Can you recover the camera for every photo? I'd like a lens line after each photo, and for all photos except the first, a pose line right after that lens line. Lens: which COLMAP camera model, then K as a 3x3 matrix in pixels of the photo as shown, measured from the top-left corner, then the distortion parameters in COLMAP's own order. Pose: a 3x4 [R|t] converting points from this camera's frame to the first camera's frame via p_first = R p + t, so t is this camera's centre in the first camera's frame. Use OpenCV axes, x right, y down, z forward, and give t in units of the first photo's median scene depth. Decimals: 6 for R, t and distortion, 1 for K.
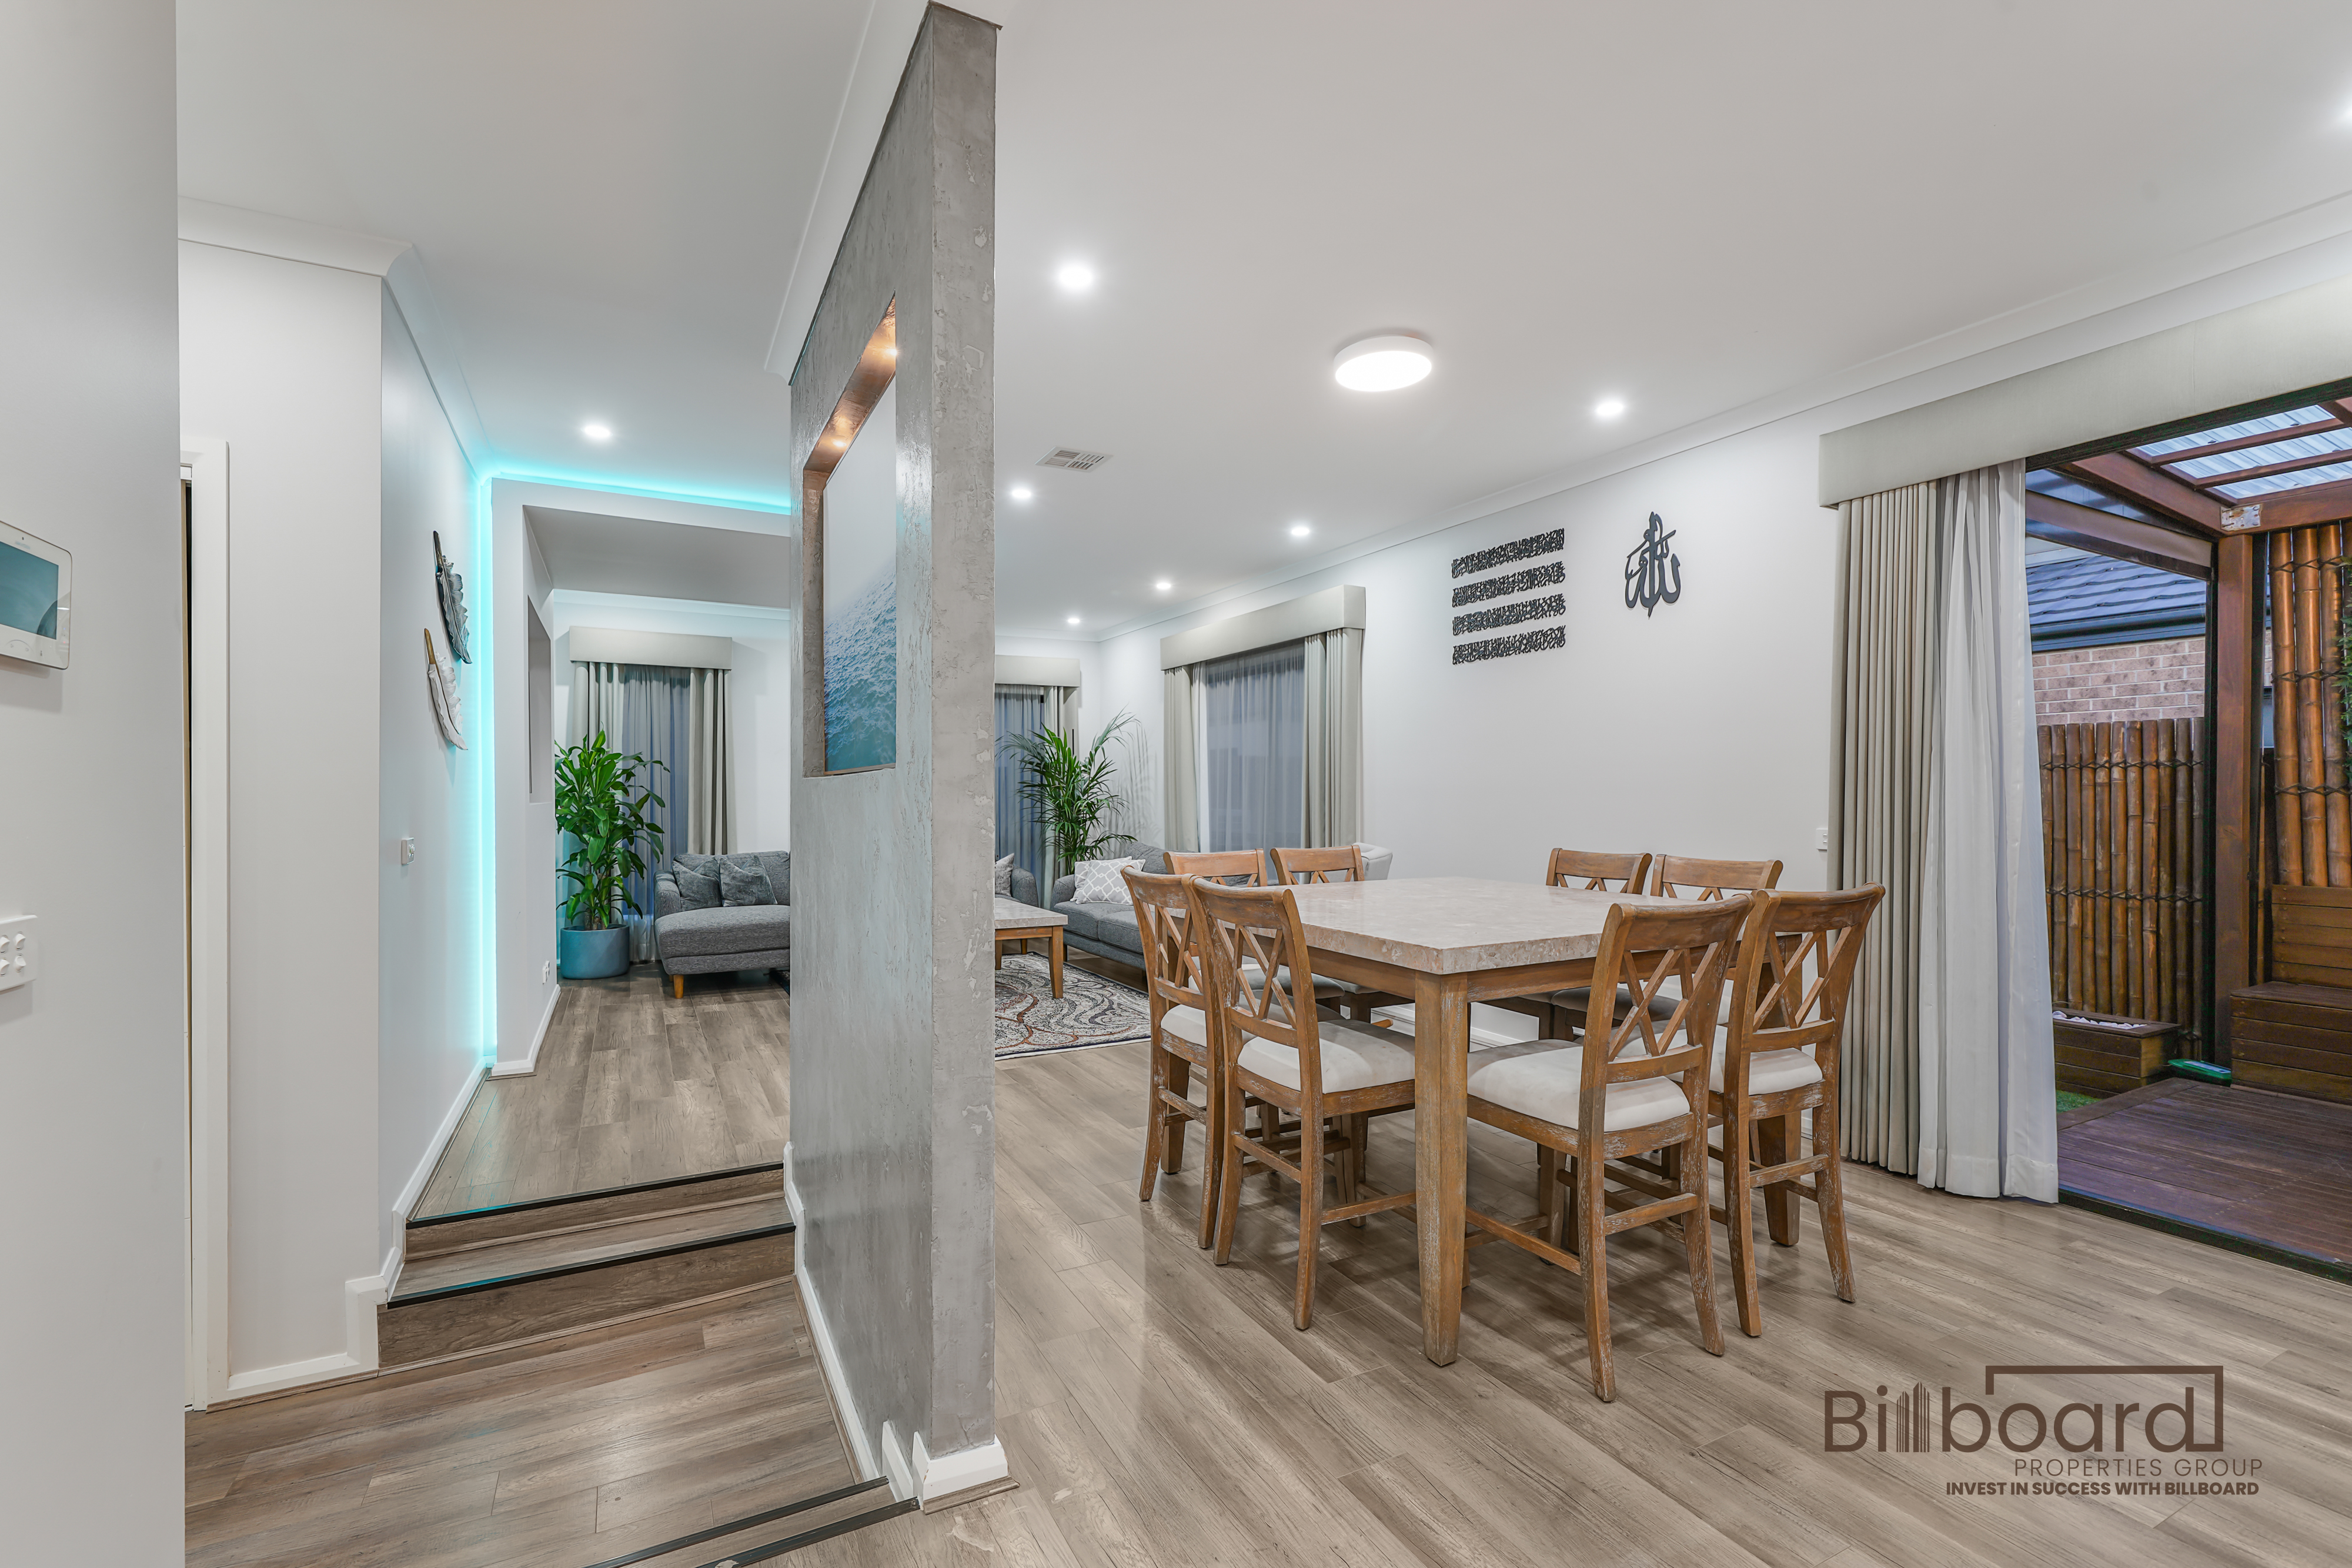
lens RADIAL K [[1019.5, 0, 1132.7], [0, 1019.5, 801.5], [0, 0, 1]] dist [0.001303, -0.000040]
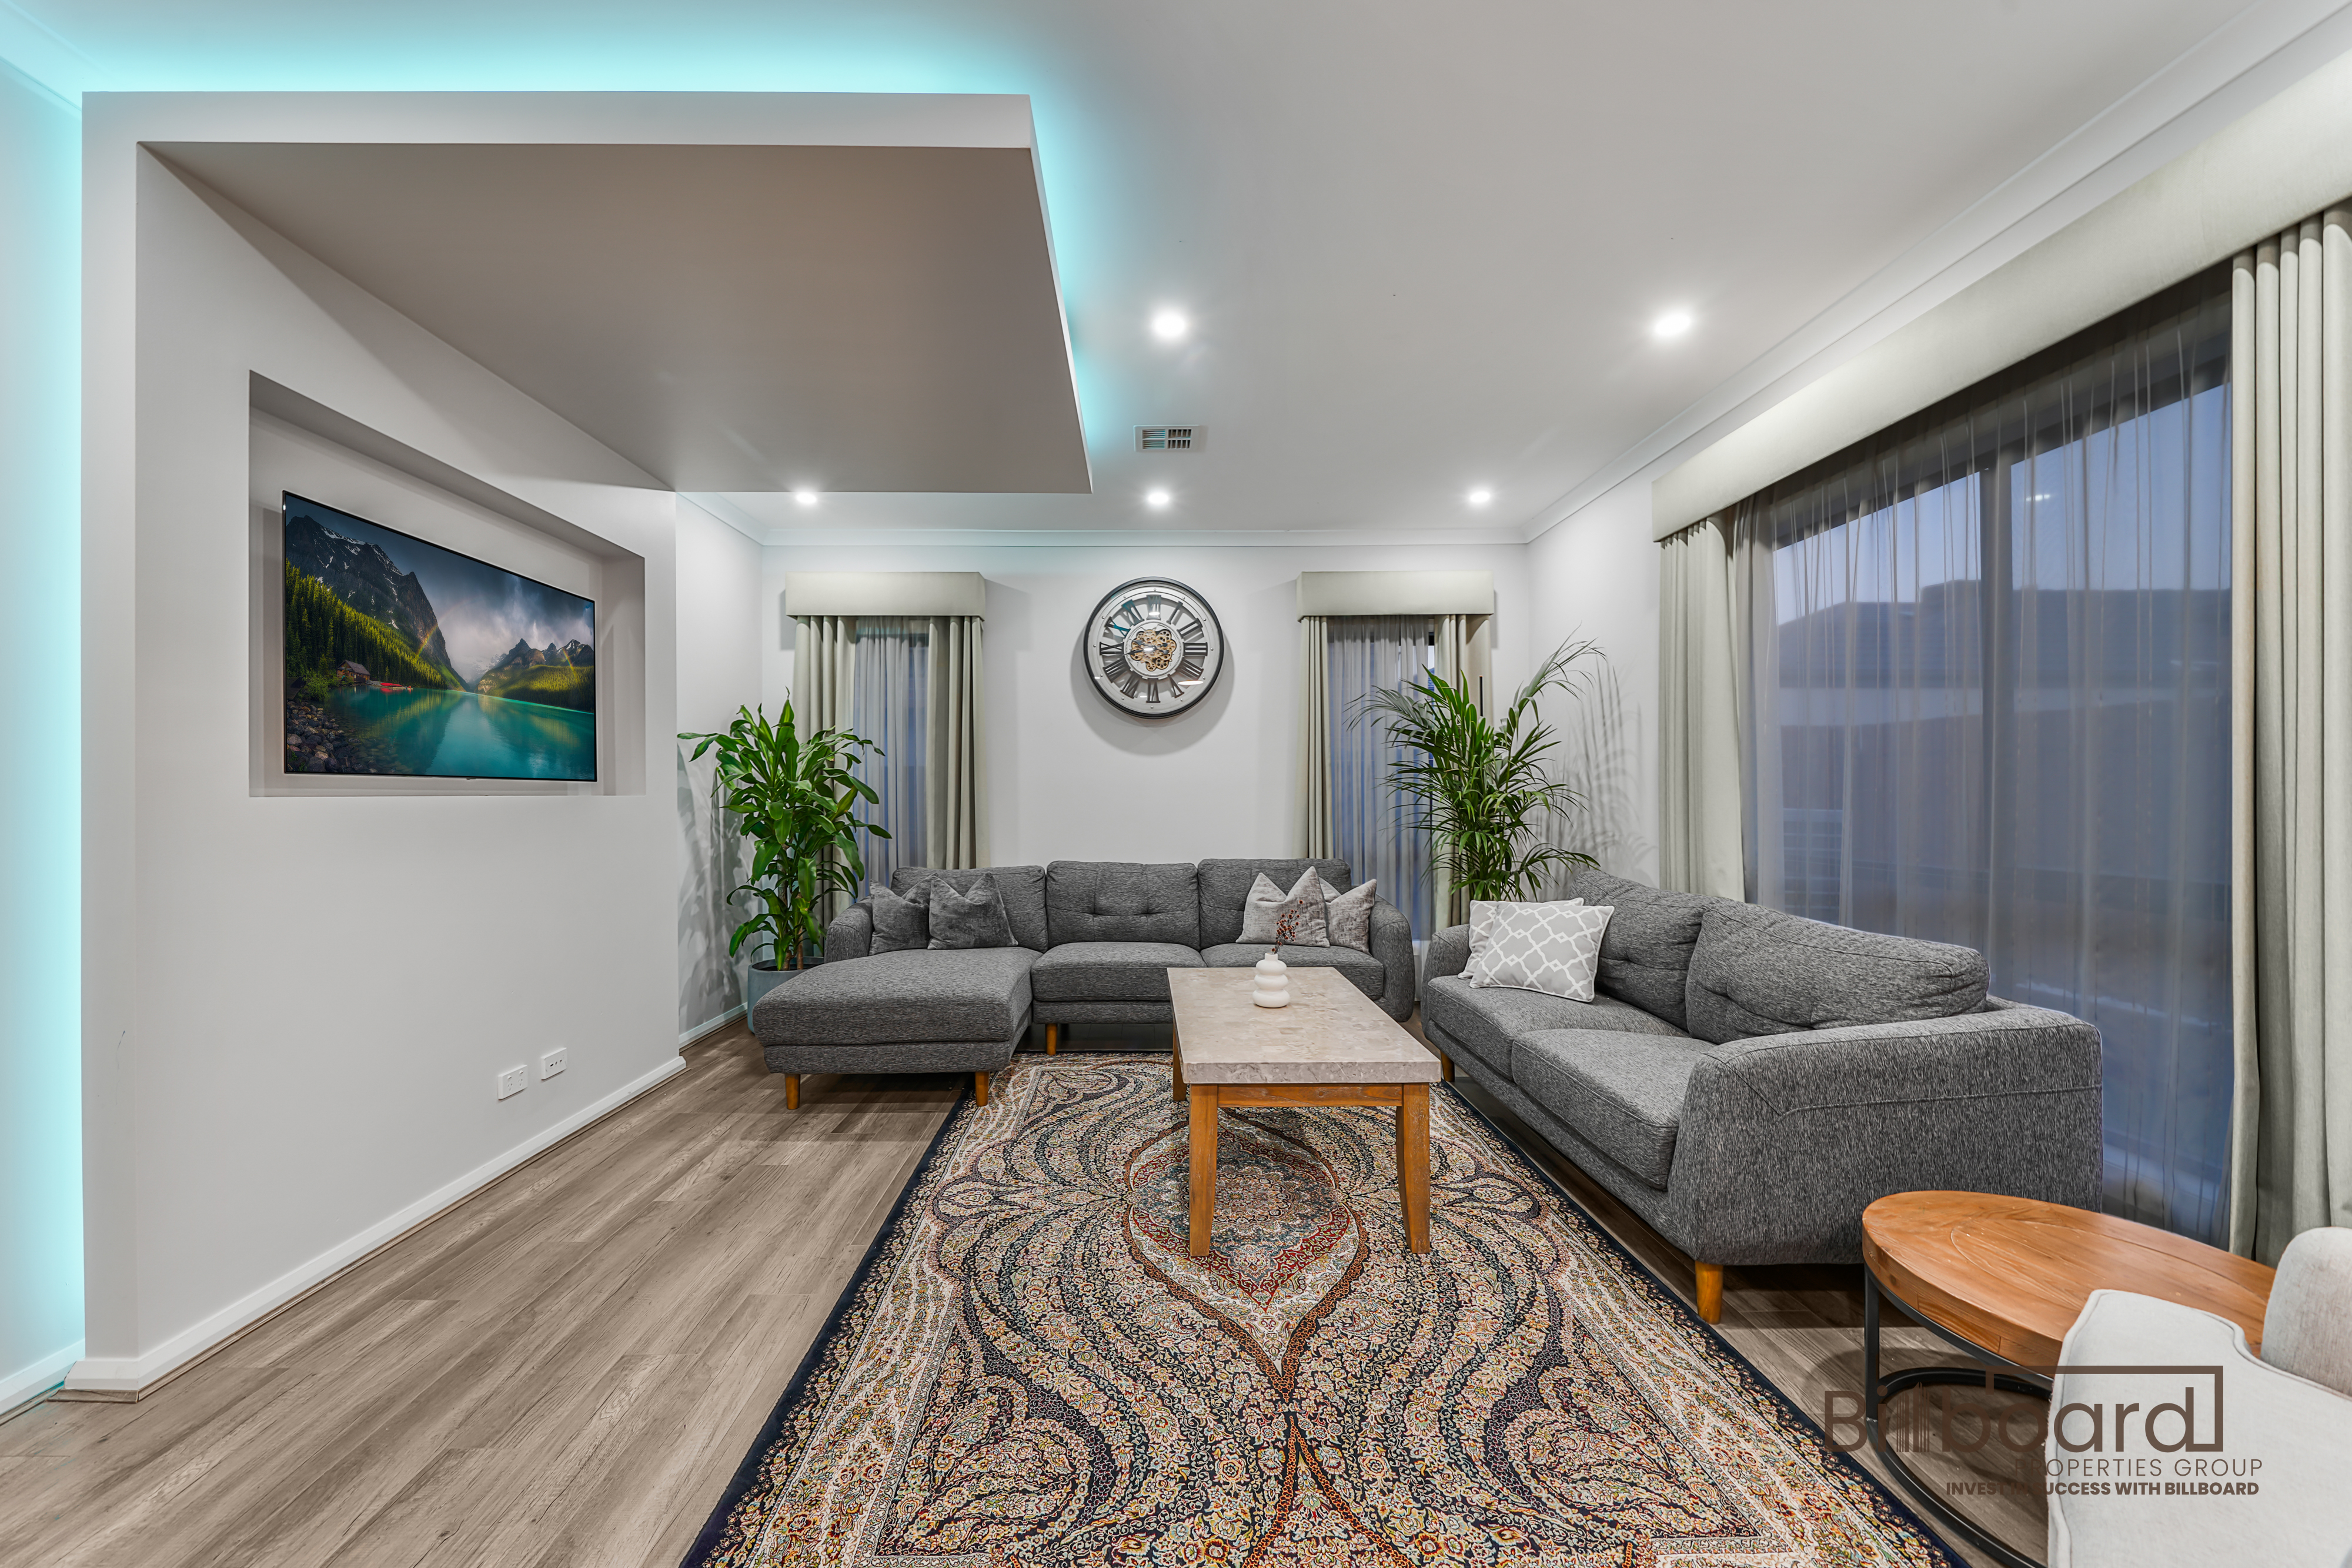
lens RADIAL K [[860.6, 0, 1158.3], [0, 860.6, 790.9], [0, 0, 1]] dist [0.001176, 0.000153]
pose [[0.901237, -0.004359, -0.433304, -0.015485], [0.000075, 0.999951, -0.009902, 0.003808], [0.433326, 0.008892, 0.901194, 0.733267]]
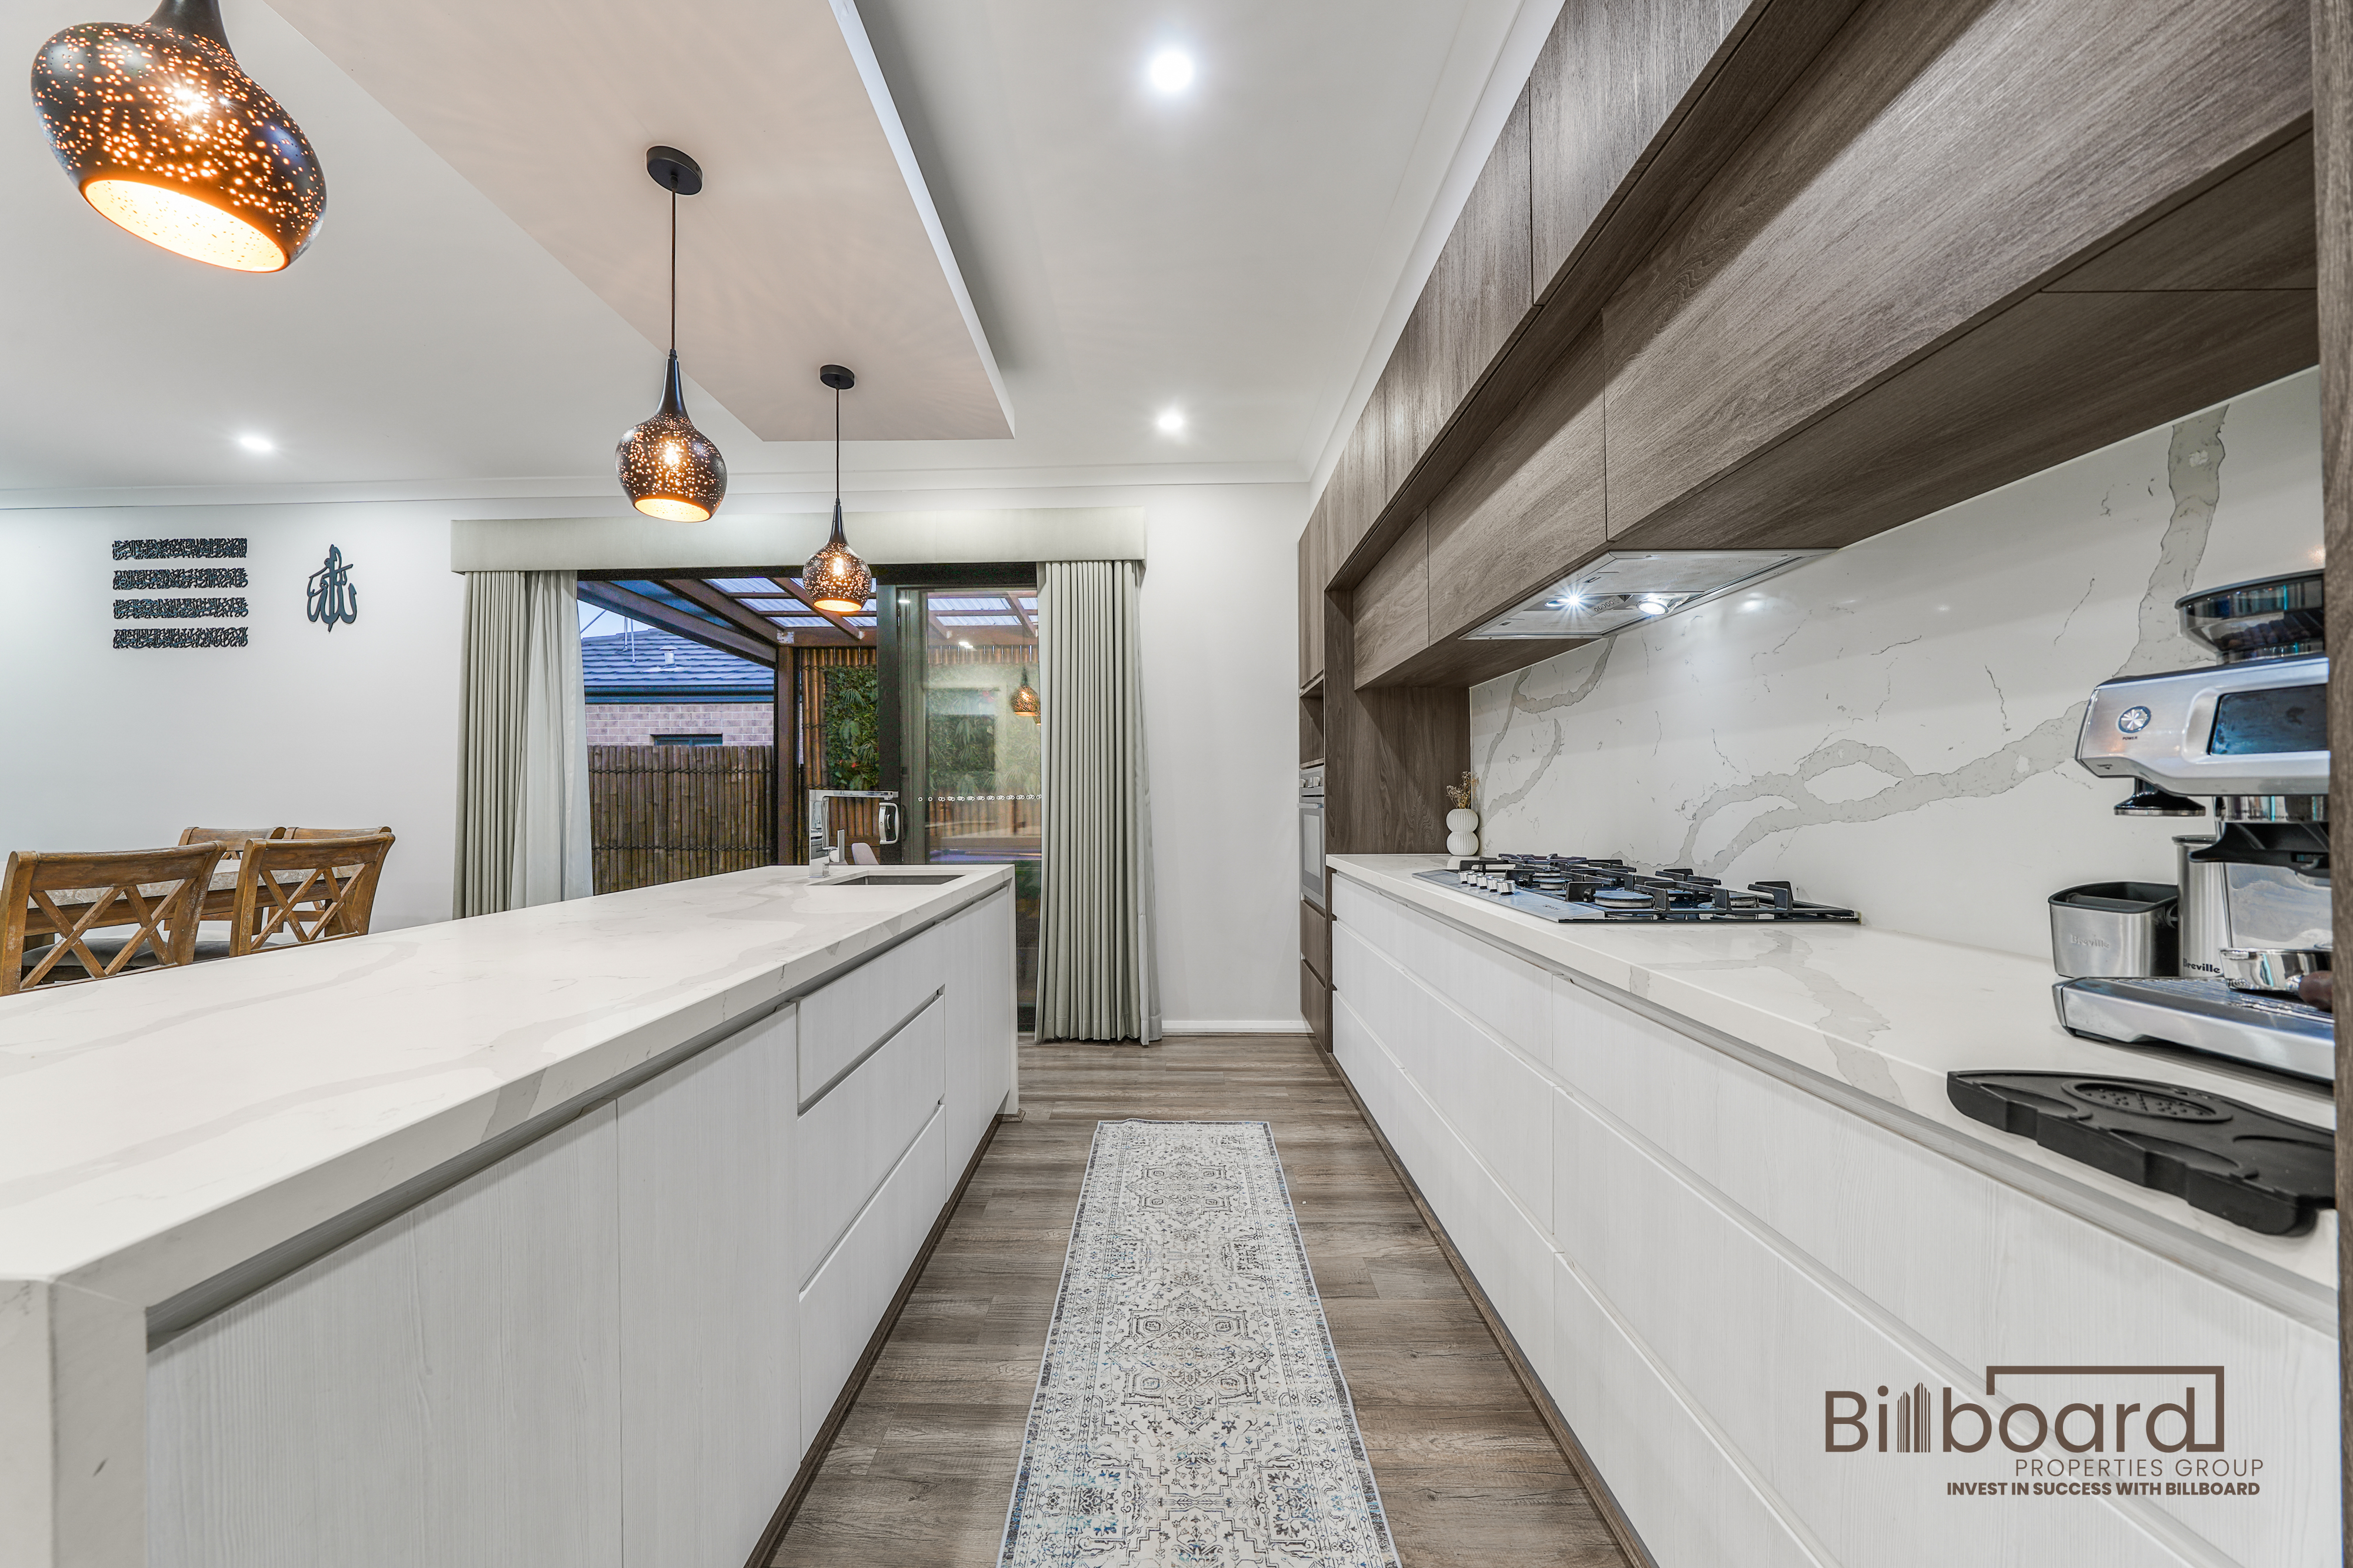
lens RADIAL K [[818.5, 0, 1168.4], [0, 818.5, 794.9], [0, 0, 1]] dist [-0.008573, 0.000106]
pose [[0.464448, 0.006938, 0.885573, 0.102635], [0.008700, 0.999885, -0.012396, 0.023071], [-0.885558, 0.013462, 0.464334, -0.240865]]
